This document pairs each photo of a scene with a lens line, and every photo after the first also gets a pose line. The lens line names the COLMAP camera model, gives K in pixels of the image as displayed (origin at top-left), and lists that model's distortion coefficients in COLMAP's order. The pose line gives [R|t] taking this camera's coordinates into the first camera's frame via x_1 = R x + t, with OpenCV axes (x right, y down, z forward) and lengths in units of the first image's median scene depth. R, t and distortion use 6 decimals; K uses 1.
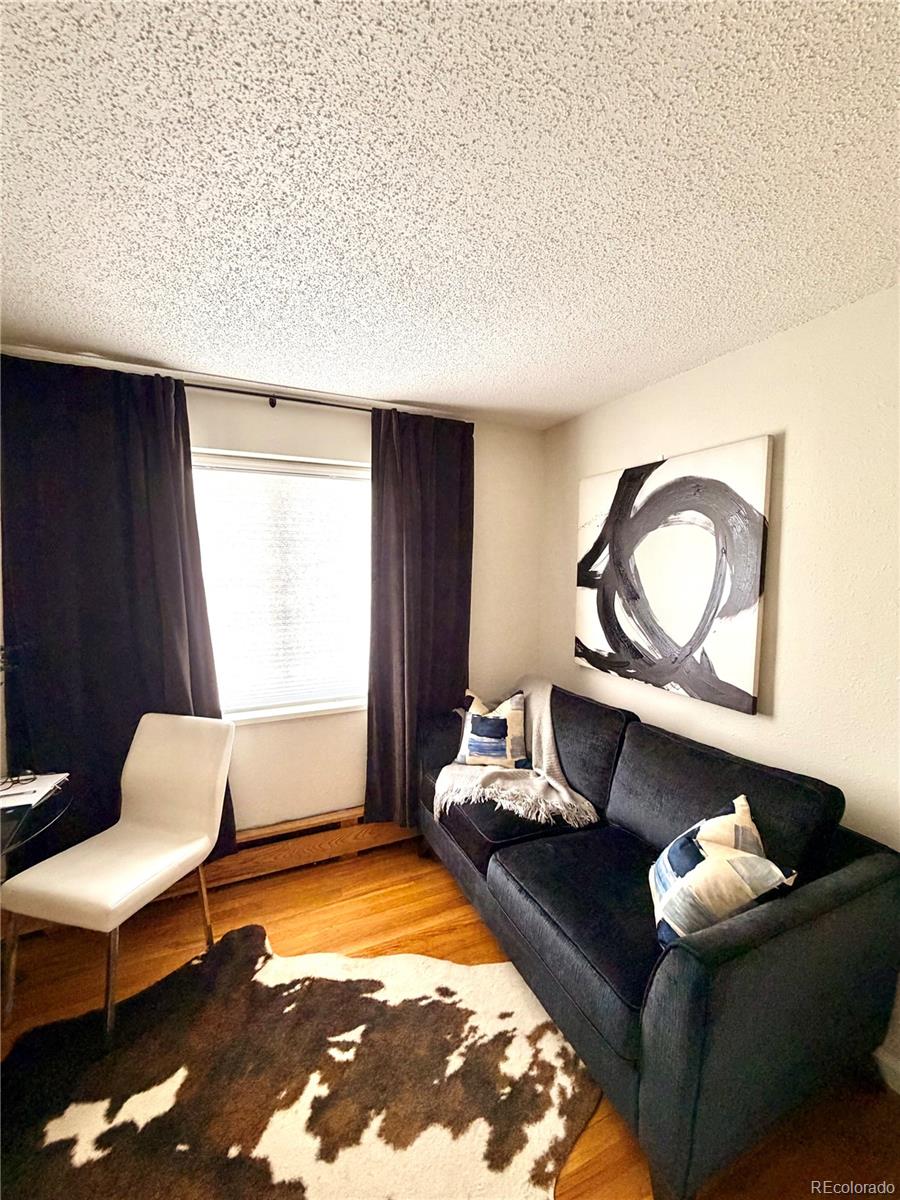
lens RADIAL K [[476.5, 0, 450.0], [0, 476.5, 600.0], [0, 0, 1]] dist [-0.000197, -0.000170]
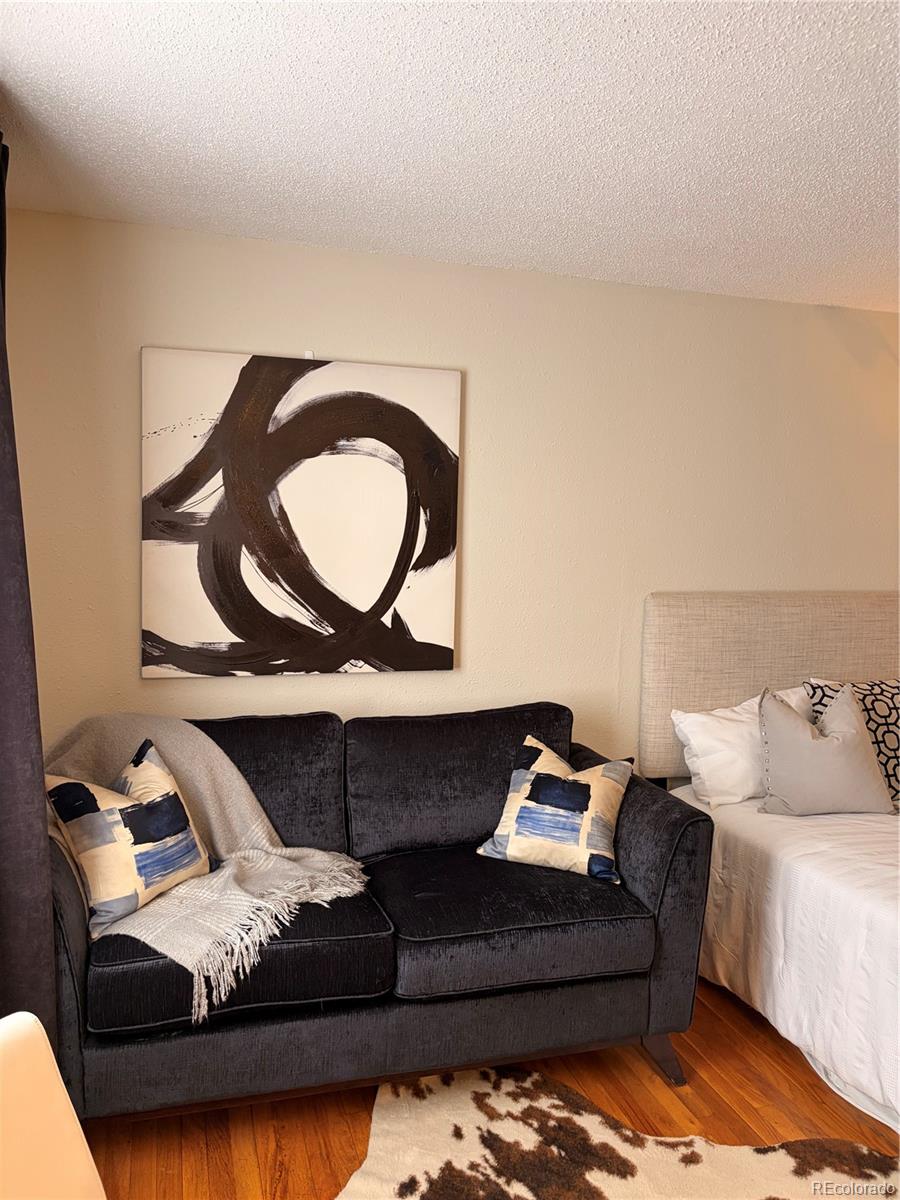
lens RADIAL K [[913.0, 0, 450.8], [0, 913.0, 605.4], [0, 0, 1]] dist [0.011463, 0.003020]
pose [[0.133637, -0.093405, 0.986619, -0.932271], [0.043928, 0.995128, 0.088260, -0.037362], [-0.990056, 0.031545, 0.137089, 0.626968]]
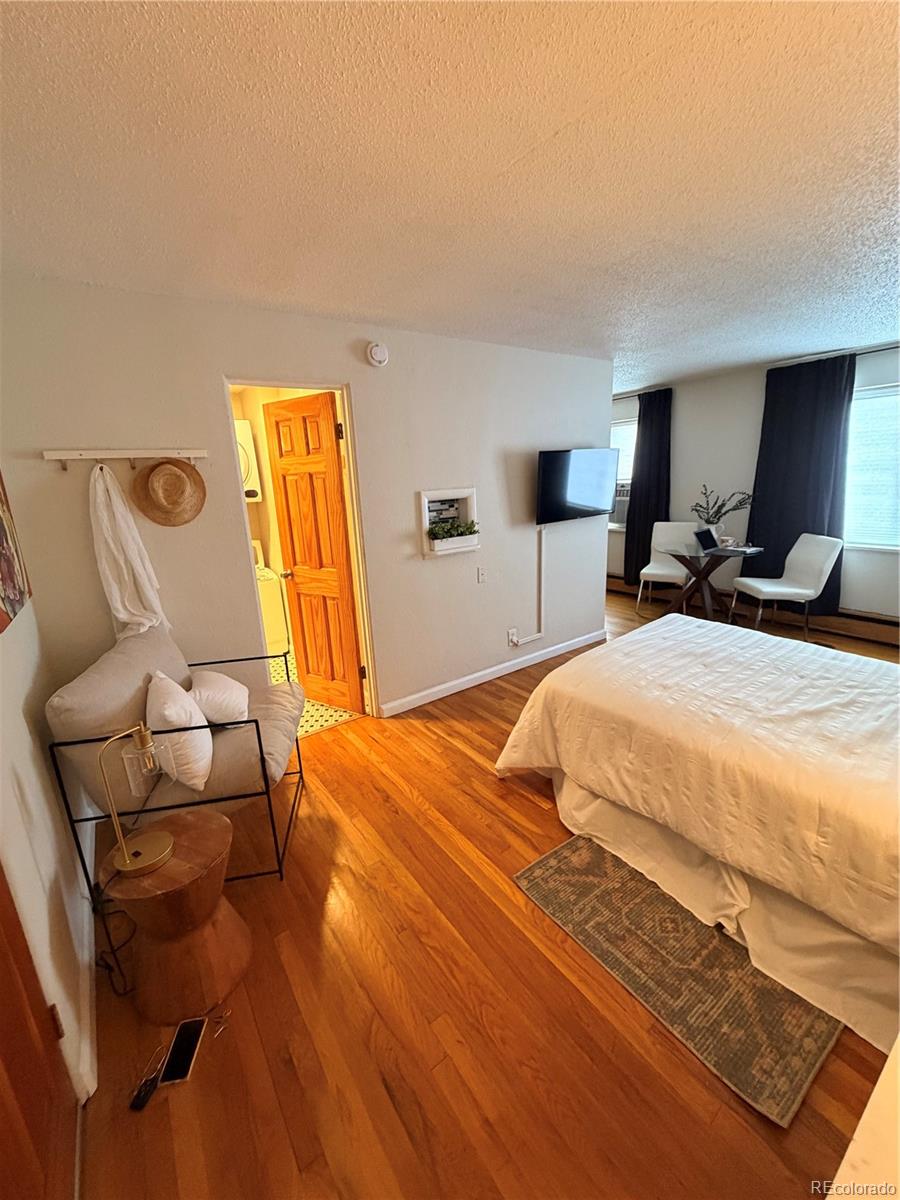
lens RADIAL K [[476.5, 0, 450.0], [0, 476.5, 600.0], [0, 0, 1]] dist [-0.000197, -0.000170]
pose [[0.185669, 0.231675, -0.954910, 1.102940], [-0.019875, 0.972494, 0.232077, 0.075139], [0.982411, -0.024110, 0.185167, -0.882748]]
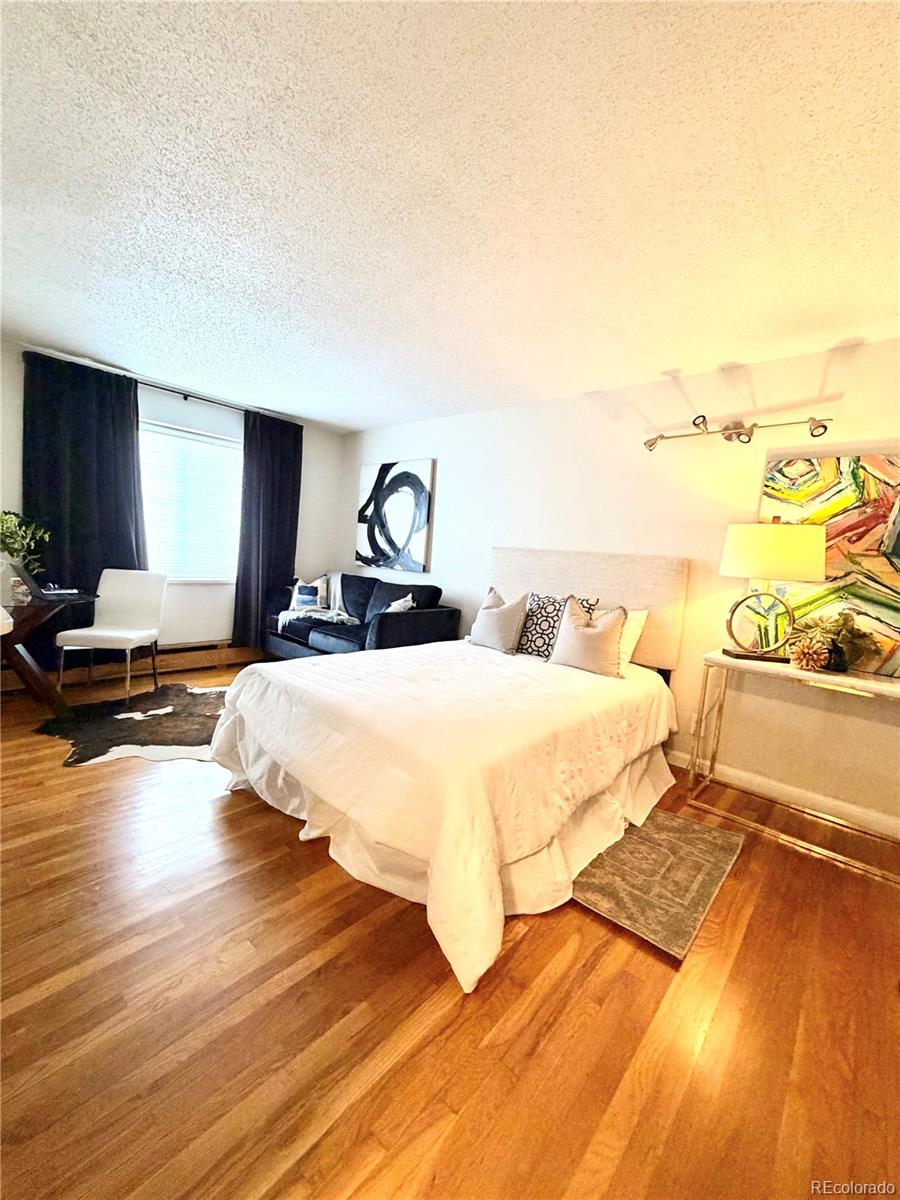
lens RADIAL K [[476.5, 0, 450.0], [0, 476.5, 600.0], [0, 0, 1]] dist [-0.000197, -0.000170]
pose [[0.915754, 0.022007, 0.401136, -0.181858], [-0.040315, 0.998492, 0.037257, 0.237415], [-0.399711, -0.050290, 0.915261, -1.091307]]
